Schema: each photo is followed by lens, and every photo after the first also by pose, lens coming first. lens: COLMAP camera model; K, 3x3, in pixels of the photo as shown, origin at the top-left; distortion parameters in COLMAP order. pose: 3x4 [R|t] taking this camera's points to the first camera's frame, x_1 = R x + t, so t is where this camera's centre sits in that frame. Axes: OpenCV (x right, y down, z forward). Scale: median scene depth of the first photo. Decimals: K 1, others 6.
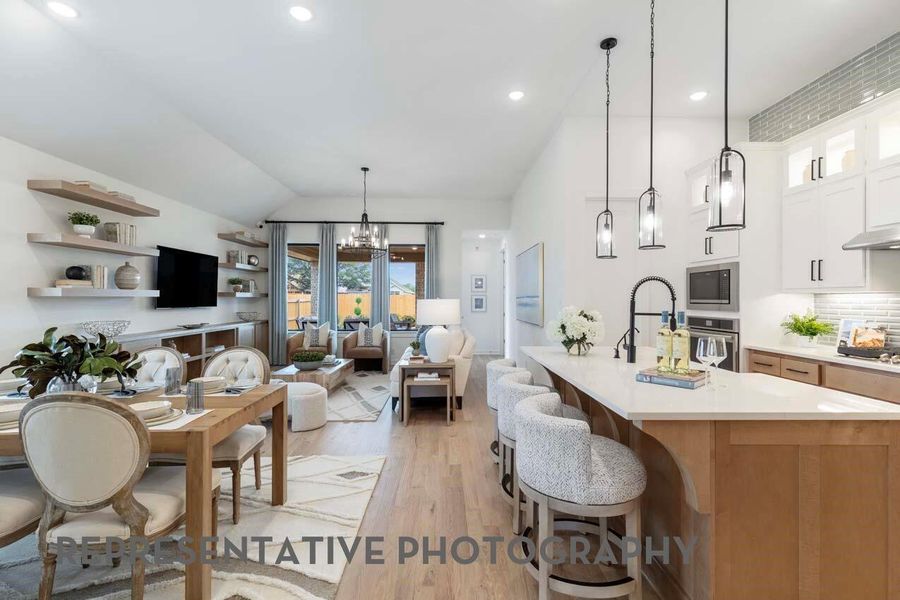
lens RADIAL K [[424.2, 0, 450.0], [0, 424.2, 300.0], [0, 0, 1]] dist [-0.001243, -0.000212]
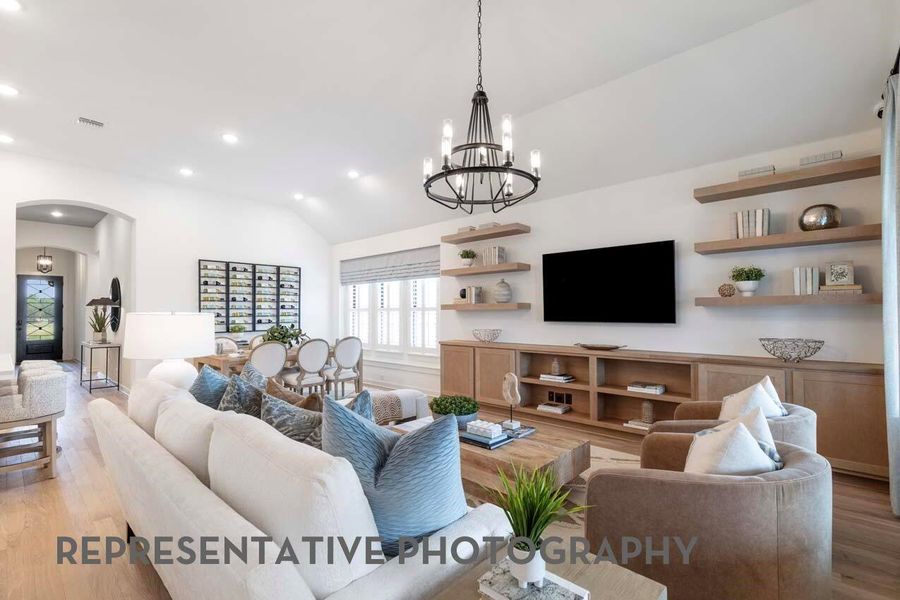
lens RADIAL K [[407.2, 0, 448.3], [0, 407.2, 313.3], [0, 0, 1]] dist [-0.002417, -0.000241]
pose [[-0.694913, -0.003273, -0.719087, 0.118791], [-0.003286, 0.999994, -0.001376, 0.004631], [0.719087, 0.001407, -0.694919, 1.610111]]
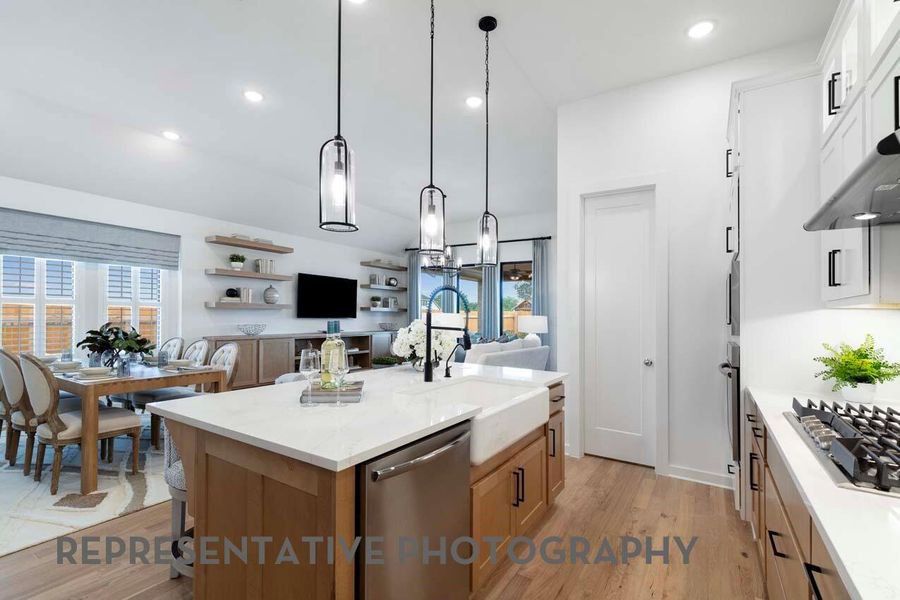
lens RADIAL K [[407.2, 0, 448.3], [0, 407.2, 313.3], [0, 0, 1]] dist [-0.002417, -0.000241]
pose [[0.827977, 0.013411, -0.560602, 0.528206], [-0.020400, 0.999773, -0.006212, 0.004143], [0.560391, 0.016580, 0.828062, 0.171840]]
